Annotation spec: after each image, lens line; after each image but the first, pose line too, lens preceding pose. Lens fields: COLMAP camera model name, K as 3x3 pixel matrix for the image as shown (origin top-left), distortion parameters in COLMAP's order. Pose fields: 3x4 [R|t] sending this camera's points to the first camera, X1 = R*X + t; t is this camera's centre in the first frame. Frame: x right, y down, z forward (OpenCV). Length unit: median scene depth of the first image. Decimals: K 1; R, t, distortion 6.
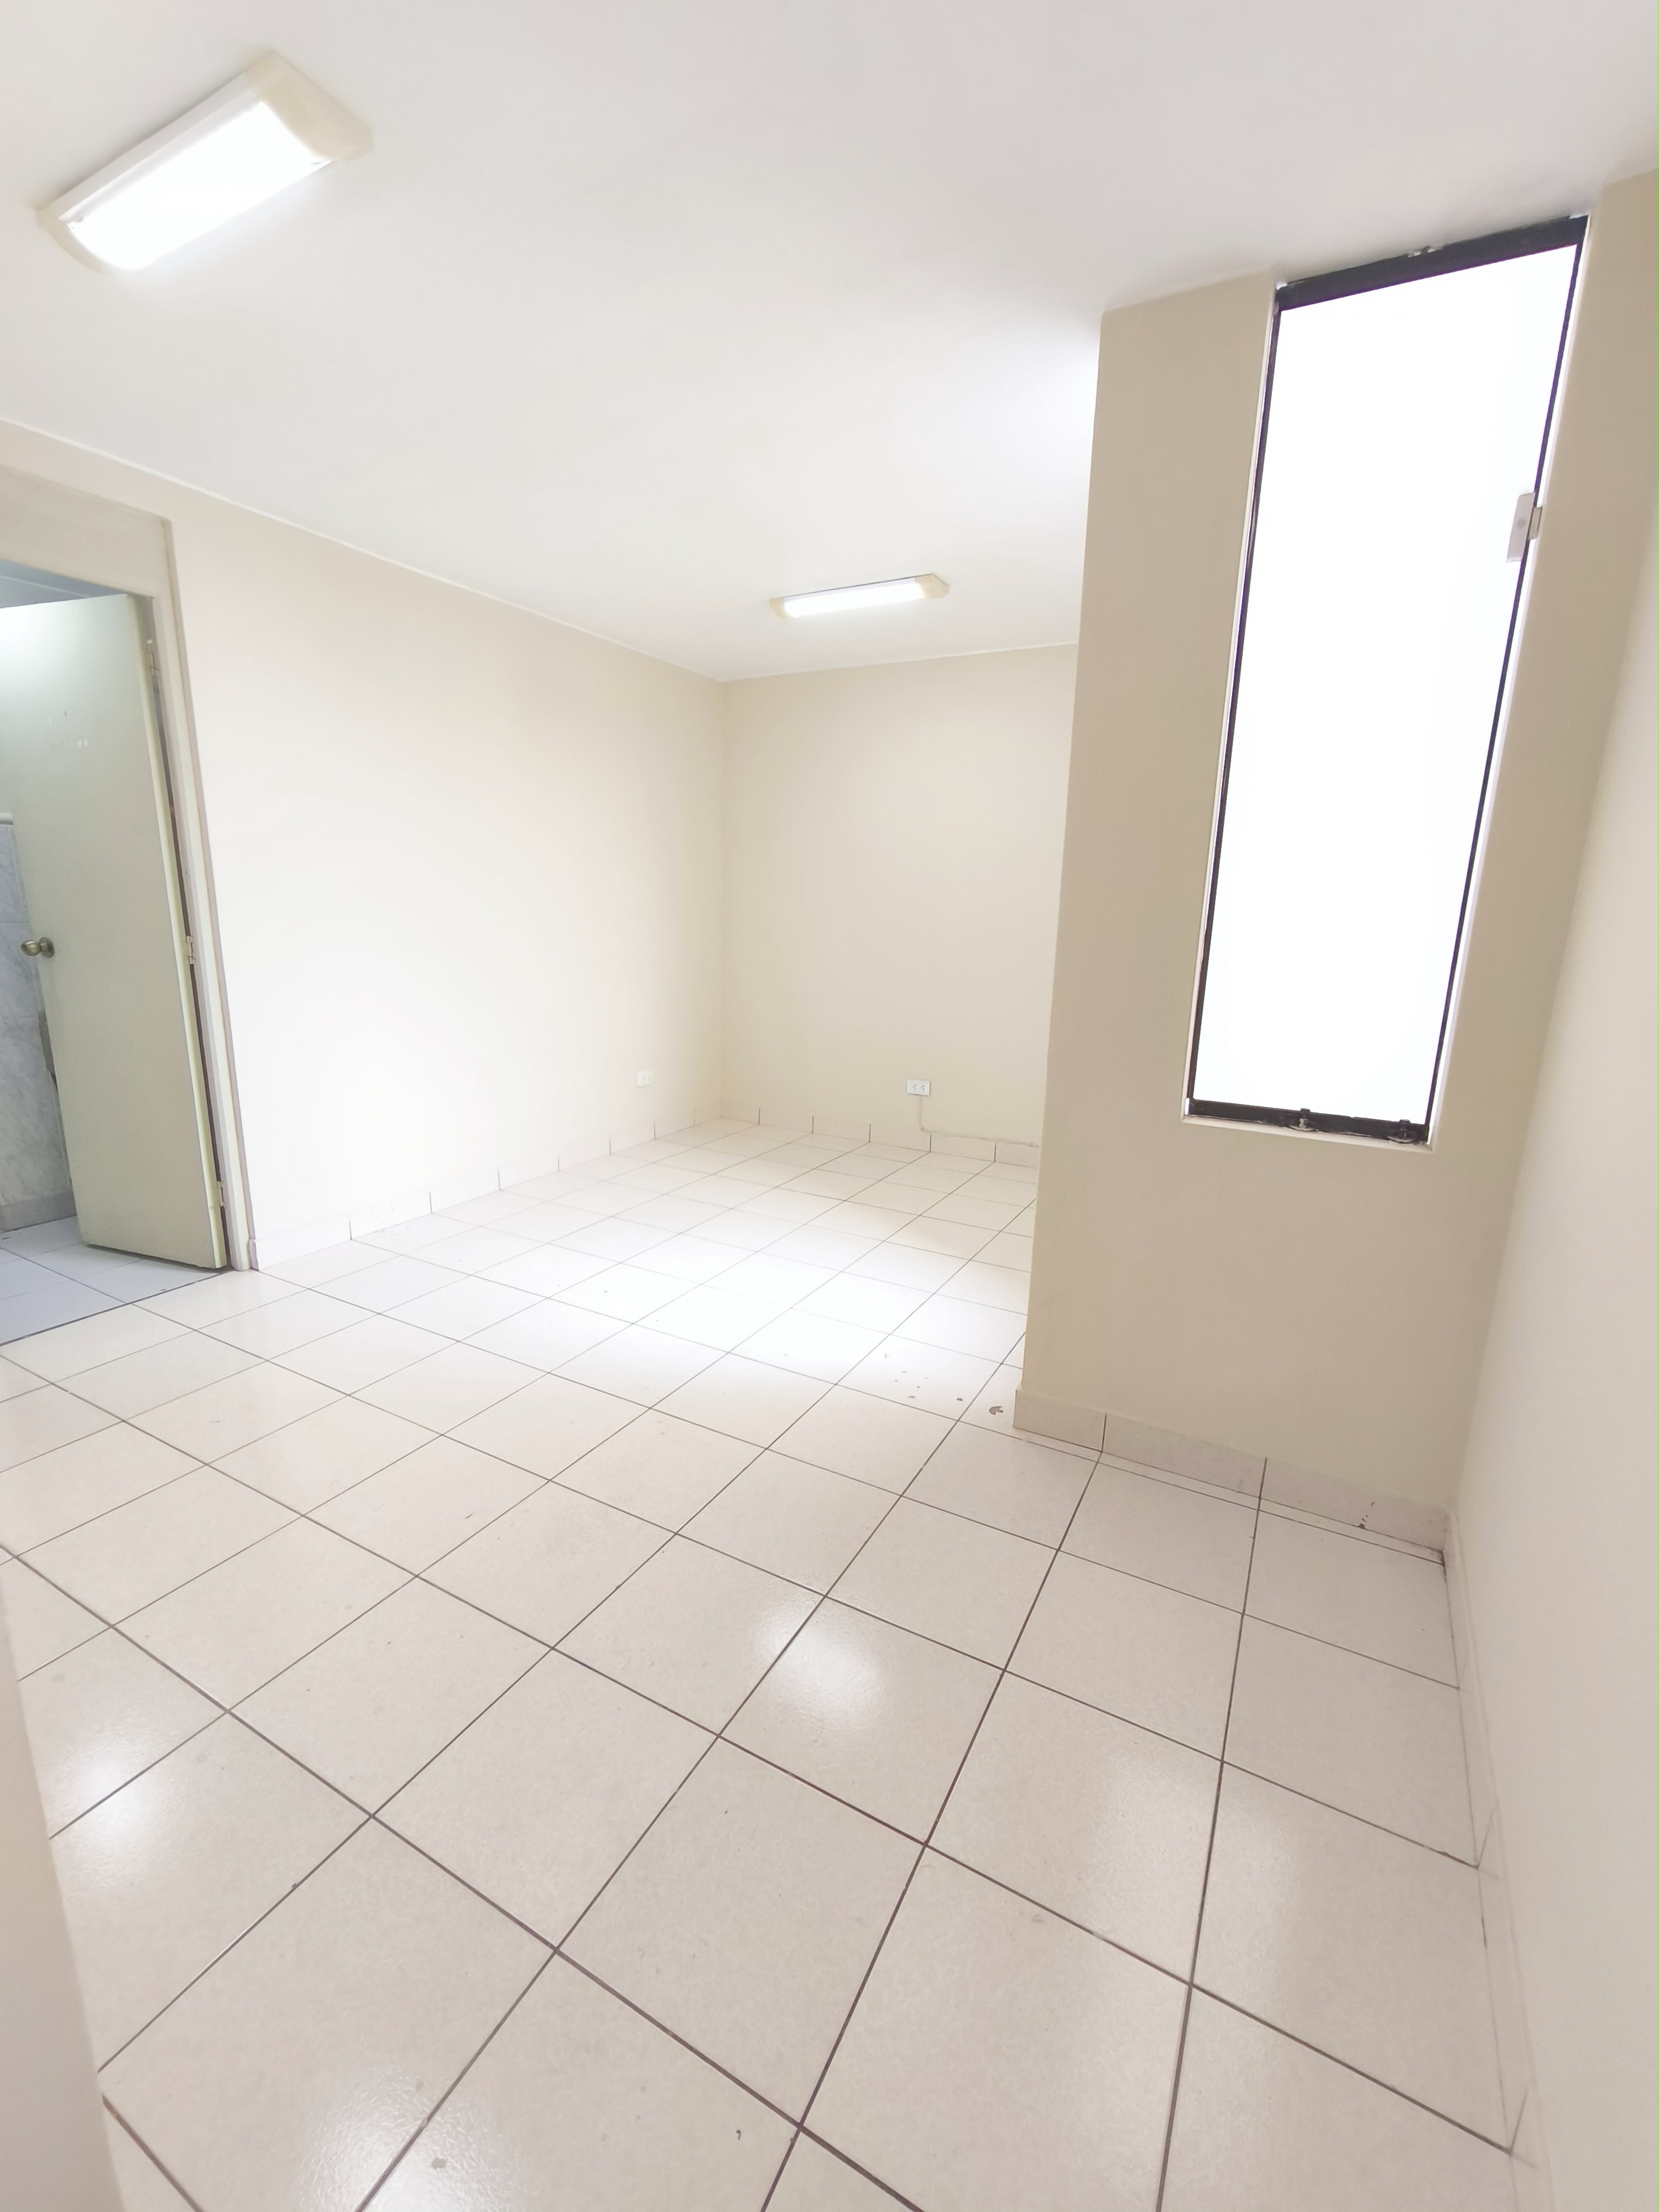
lens RADIAL K [[937.0, 0, 829.5], [0, 937.0, 1106.0], [0, 0, 1]] dist [-0.000402, -0.000107]
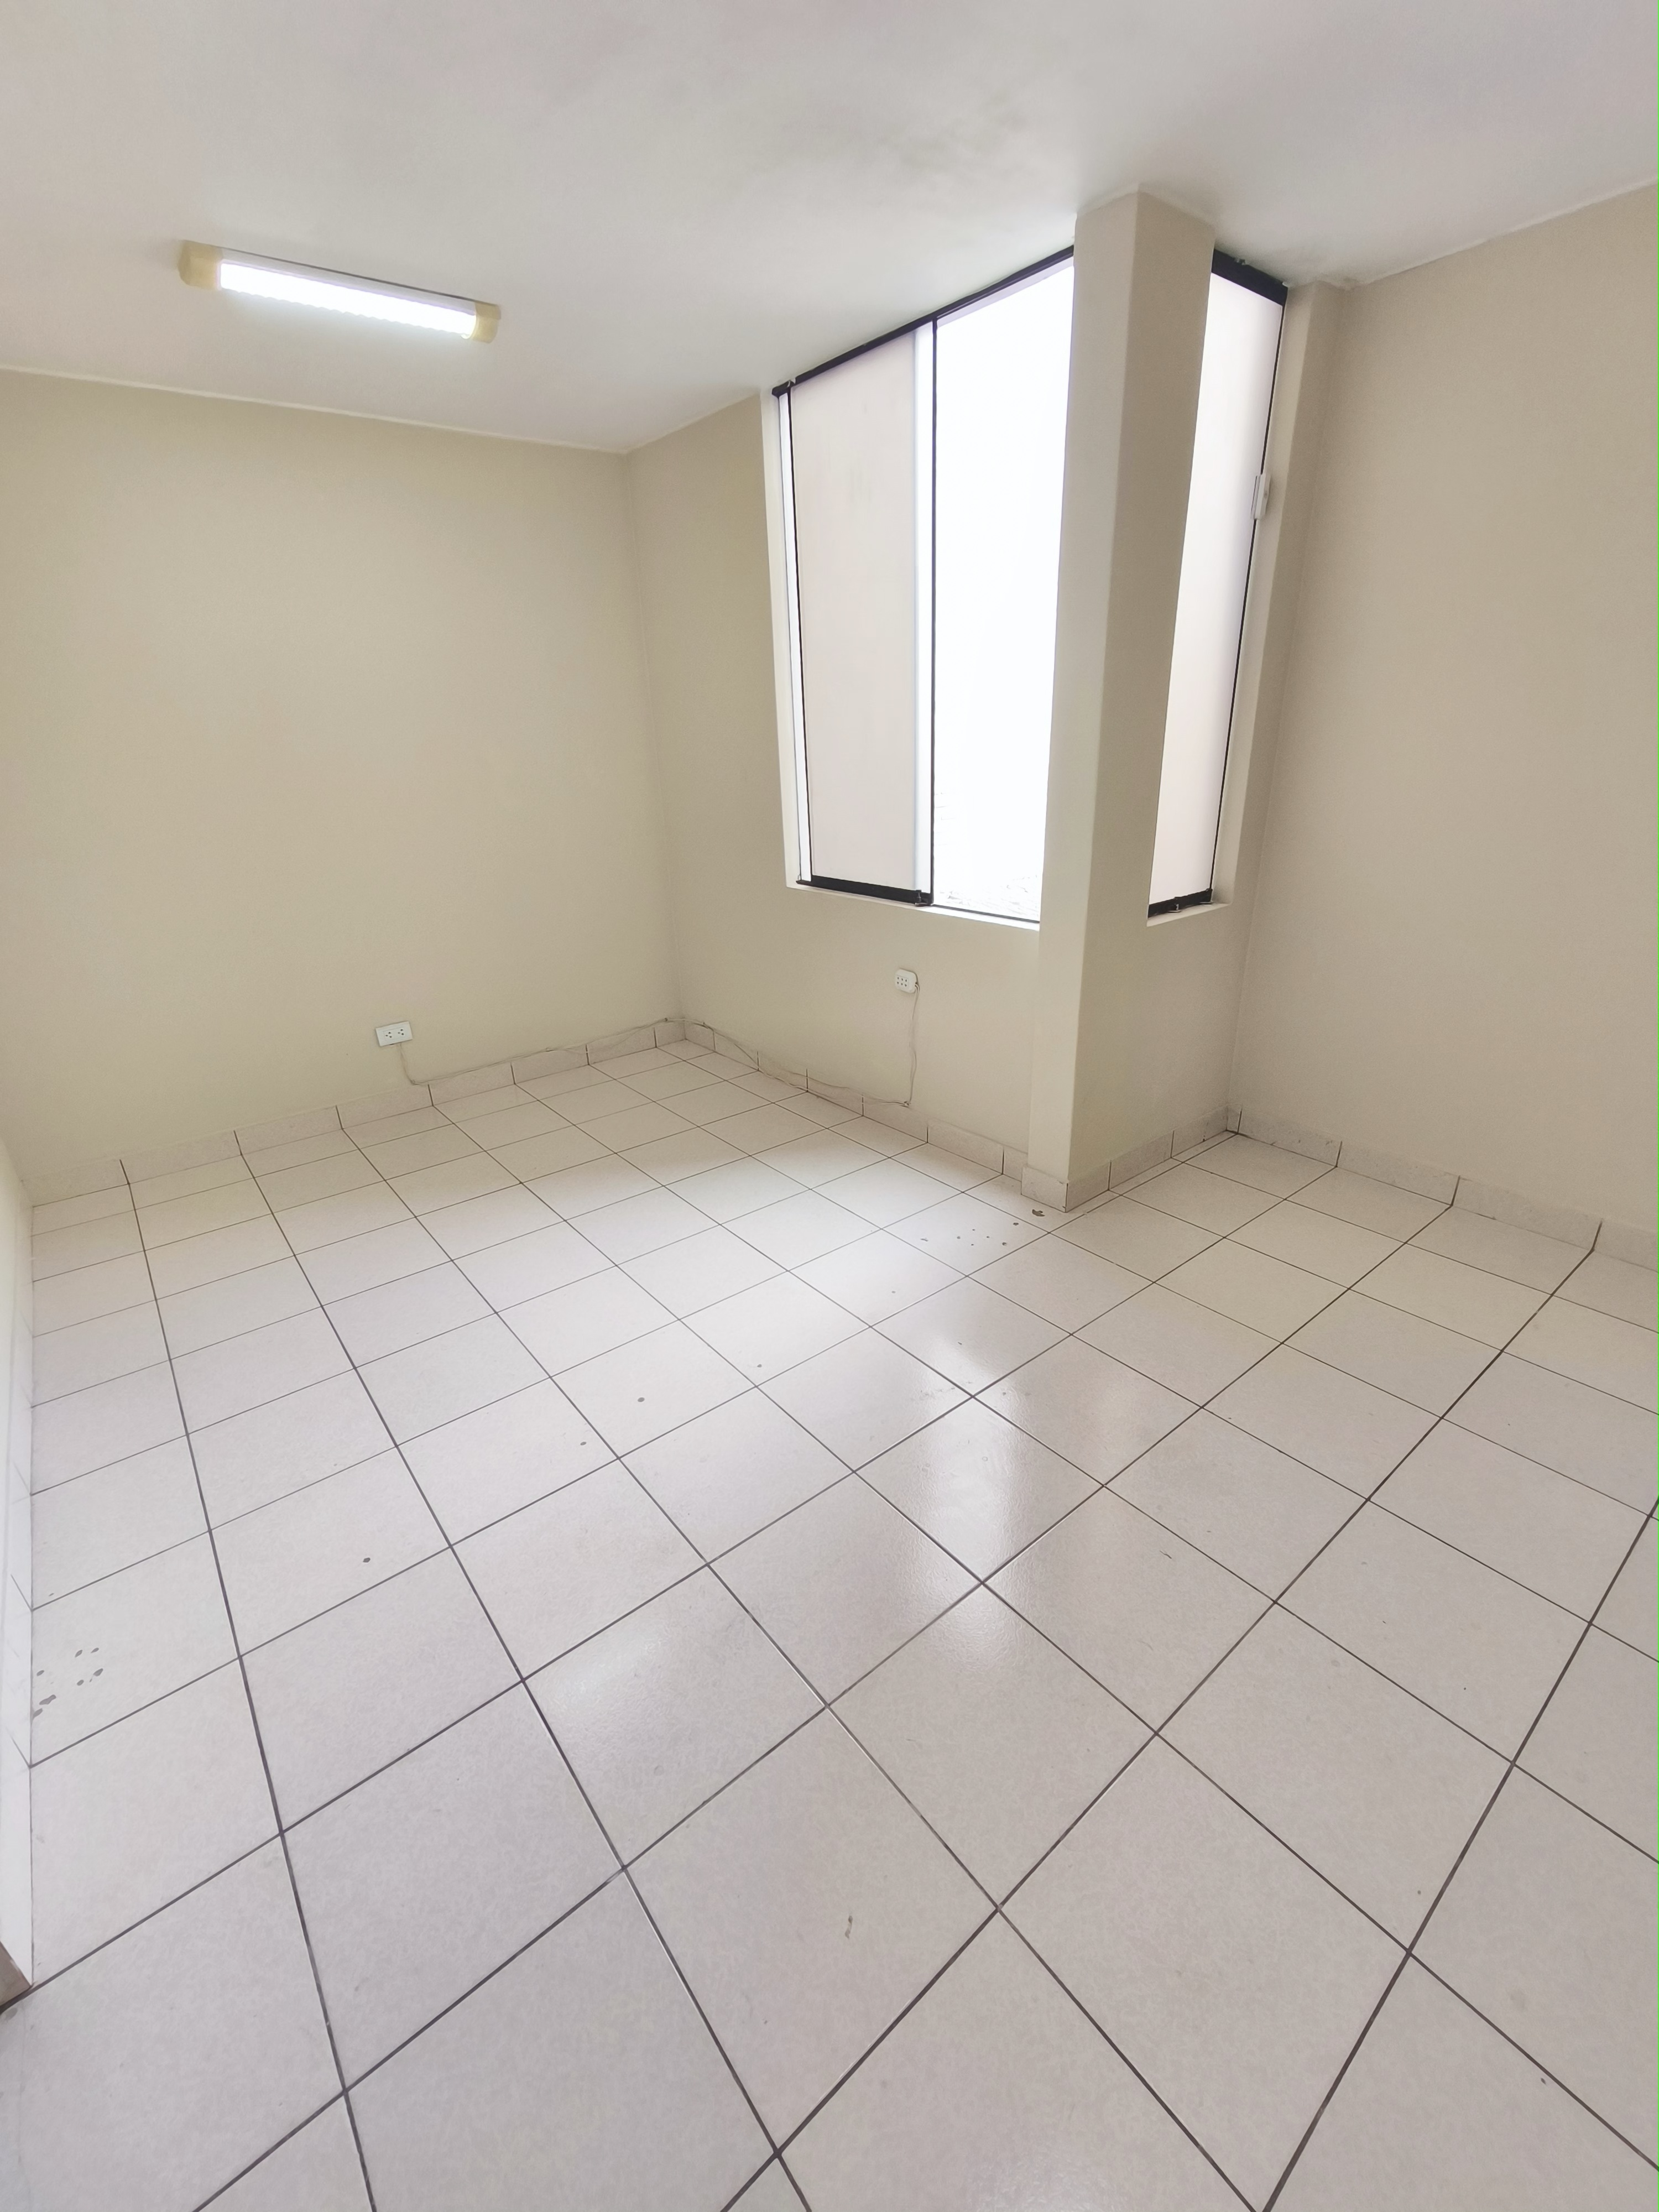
lens RADIAL K [[937.0, 0, 829.5], [0, 937.0, 1106.0], [0, 0, 1]] dist [-0.000402, -0.000107]
pose [[0.386372, -0.388983, 0.836307, -0.610877], [0.247234, 0.917216, 0.312394, -0.165465], [-0.888590, 0.086063, 0.450556, 0.493340]]
